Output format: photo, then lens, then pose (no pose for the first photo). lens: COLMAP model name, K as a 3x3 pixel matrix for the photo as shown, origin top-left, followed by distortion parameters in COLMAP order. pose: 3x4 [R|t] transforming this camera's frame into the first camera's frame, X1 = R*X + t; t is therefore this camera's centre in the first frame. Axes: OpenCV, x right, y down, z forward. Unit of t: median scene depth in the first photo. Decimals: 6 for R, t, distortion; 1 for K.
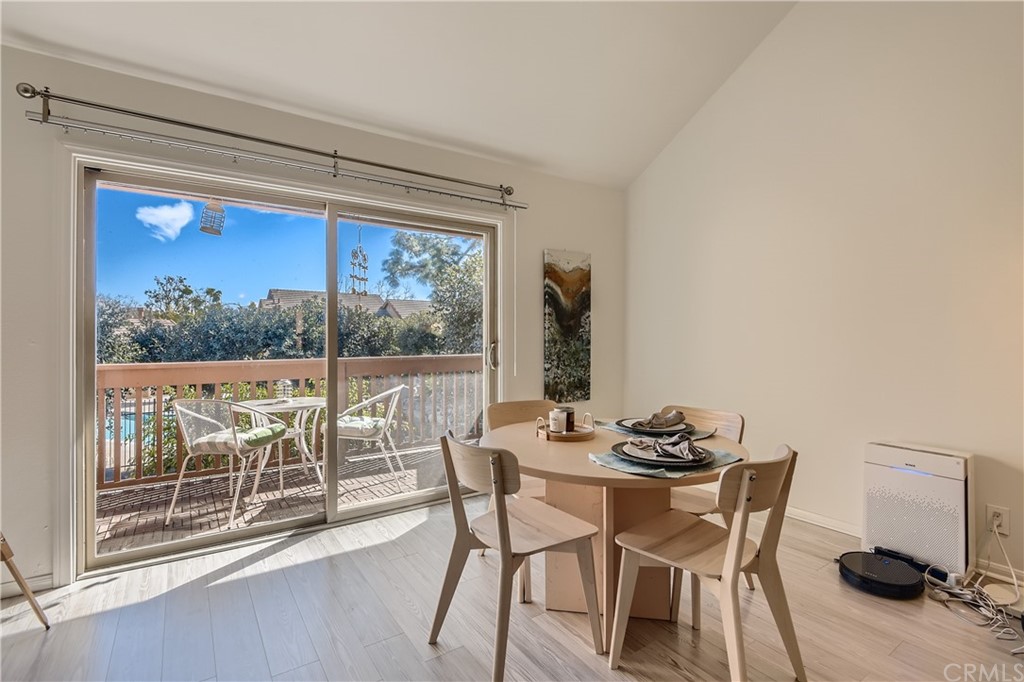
lens RADIAL K [[474.6, 0, 509.7], [0, 474.6, 336.5], [0, 0, 1]] dist [0.001491, -0.000004]
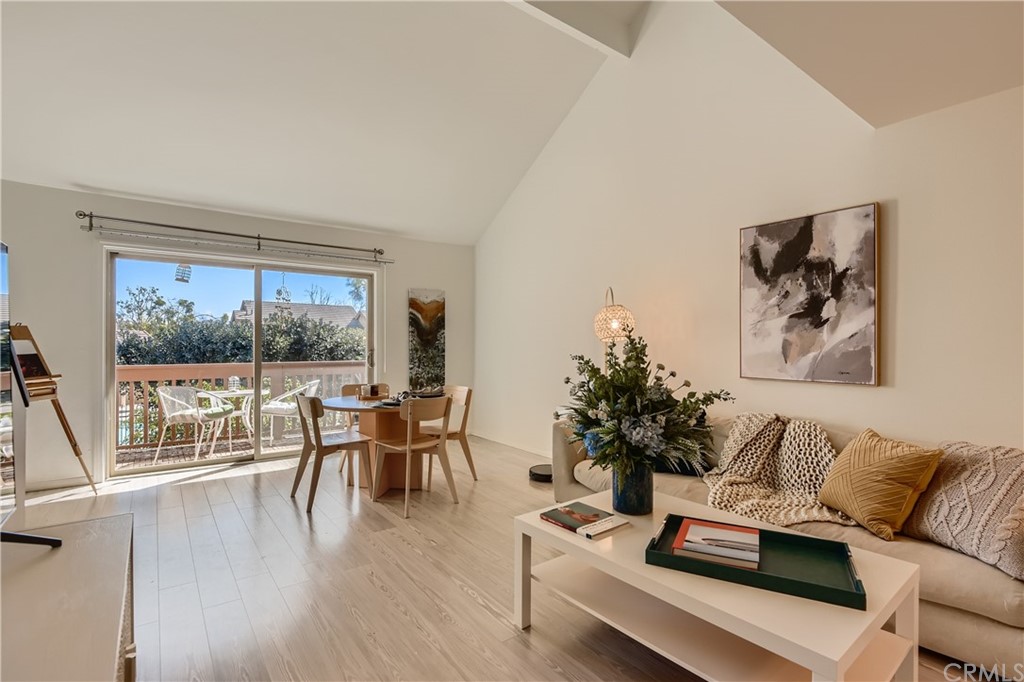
lens RADIAL K [[476.4, 0, 510.1], [0, 476.4, 345.8], [0, 0, 1]] dist [-0.002150, -0.000408]
pose [[0.999233, 0.000087, 0.039161, 0.323810], [-0.000002, 0.999998, -0.002173, 0.000854], [-0.039161, 0.002172, 0.999231, -0.506735]]
